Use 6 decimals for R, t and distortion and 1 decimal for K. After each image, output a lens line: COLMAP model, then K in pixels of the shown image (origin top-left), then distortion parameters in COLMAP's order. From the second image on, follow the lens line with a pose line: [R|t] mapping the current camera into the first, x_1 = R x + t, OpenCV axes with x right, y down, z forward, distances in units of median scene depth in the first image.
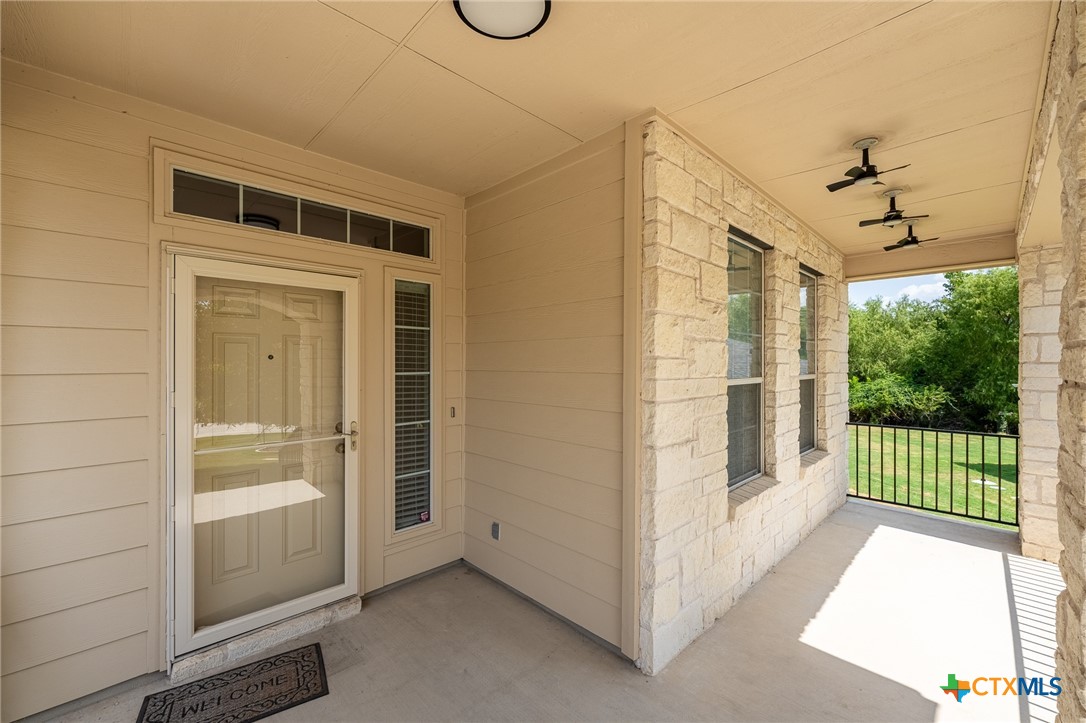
lens RADIAL K [[438.6, 0, 543.0], [0, 438.6, 361.5], [0, 0, 1]] dist [-0.001622, -0.000311]
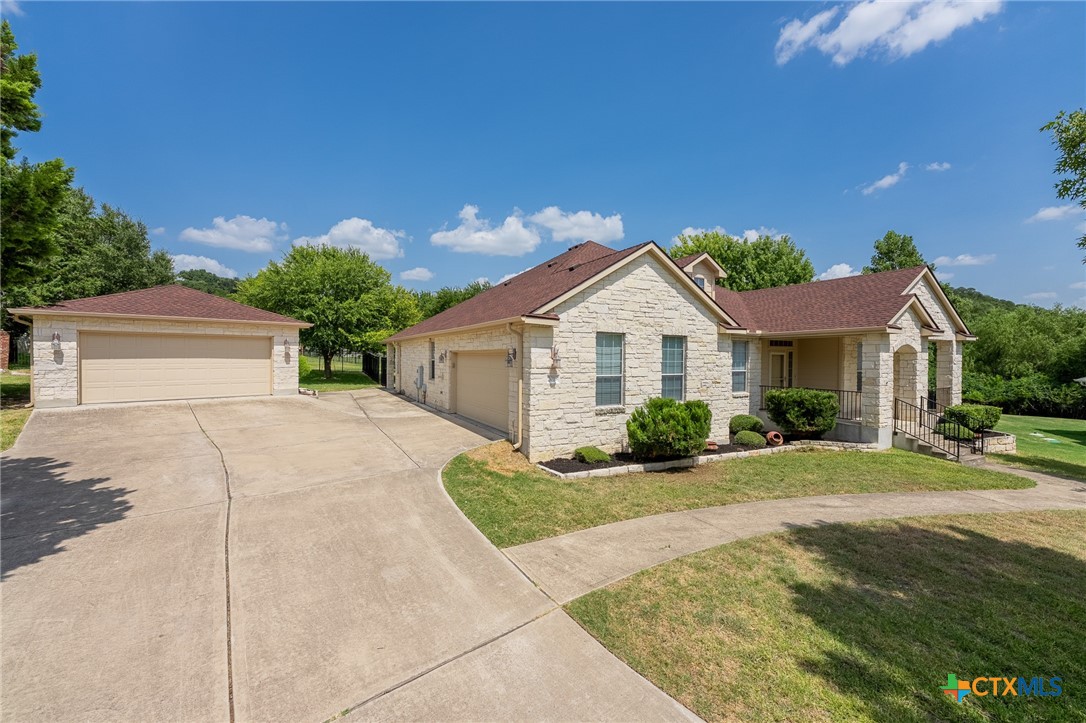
lens RADIAL K [[438.6, 0, 543.0], [0, 438.6, 361.5], [0, 0, 1]] dist [-0.001622, -0.000311]
pose [[0.965657, 0.006864, -0.259731, -0.191958], [-0.004129, 0.999930, 0.011075, -0.011233], [0.259789, -0.009623, 0.965618, -0.521840]]
